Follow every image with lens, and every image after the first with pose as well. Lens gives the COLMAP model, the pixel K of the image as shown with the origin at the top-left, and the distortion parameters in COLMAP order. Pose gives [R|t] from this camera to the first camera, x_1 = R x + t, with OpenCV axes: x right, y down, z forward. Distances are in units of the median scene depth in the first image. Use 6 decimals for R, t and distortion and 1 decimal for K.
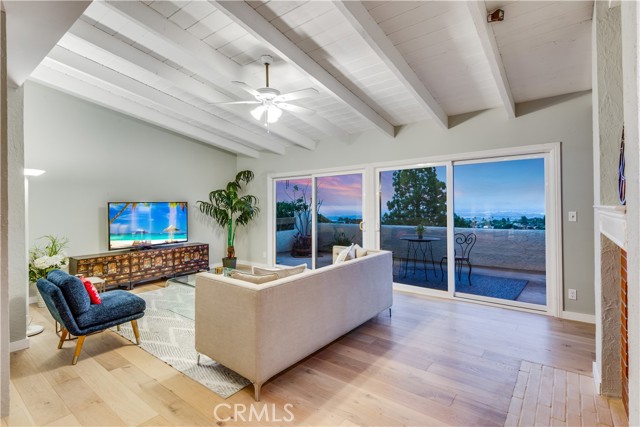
lens RADIAL K [[318.9, 0, 320.6], [0, 318.9, 208.6], [0, 0, 1]] dist [0.019896, 0.000061]
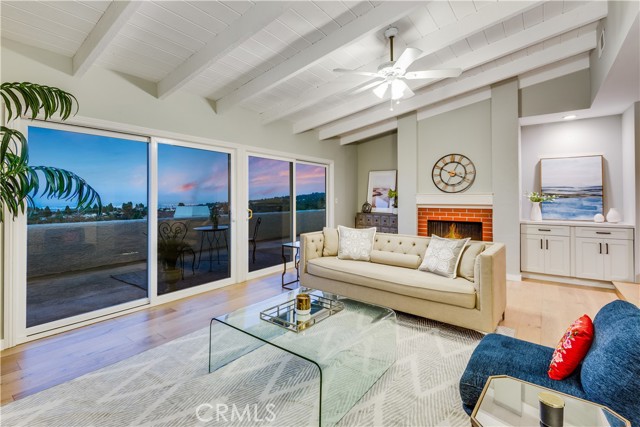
lens RADIAL K [[295.3, 0, 319.9], [0, 295.3, 193.4], [0, 0, 1]] dist [0.000299, 0.000029]
pose [[-0.016798, 0.015375, 0.999741, -0.785698], [0.001776, 0.999881, -0.015347, 0.006721], [-0.999857, 0.001517, -0.016823, 0.957822]]
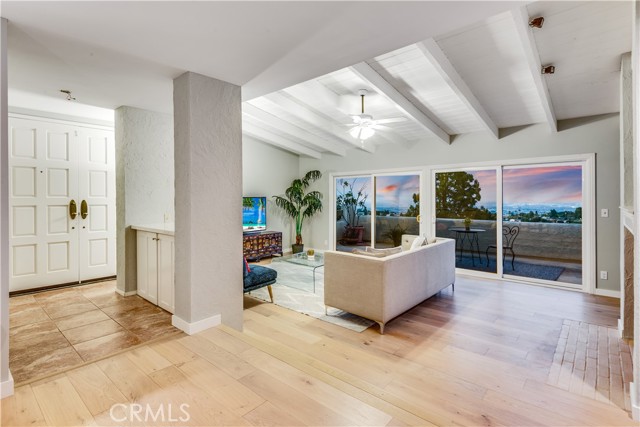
lens RADIAL K [[321.7, 0, 319.0], [0, 321.7, 201.2], [0, 0, 1]] dist [0.001591, -0.000733]
pose [[0.997785, 0.007267, -0.066123, -0.201266], [-0.007005, 0.999967, 0.004186, -0.015360], [0.066151, -0.003714, 0.997803, -0.263333]]
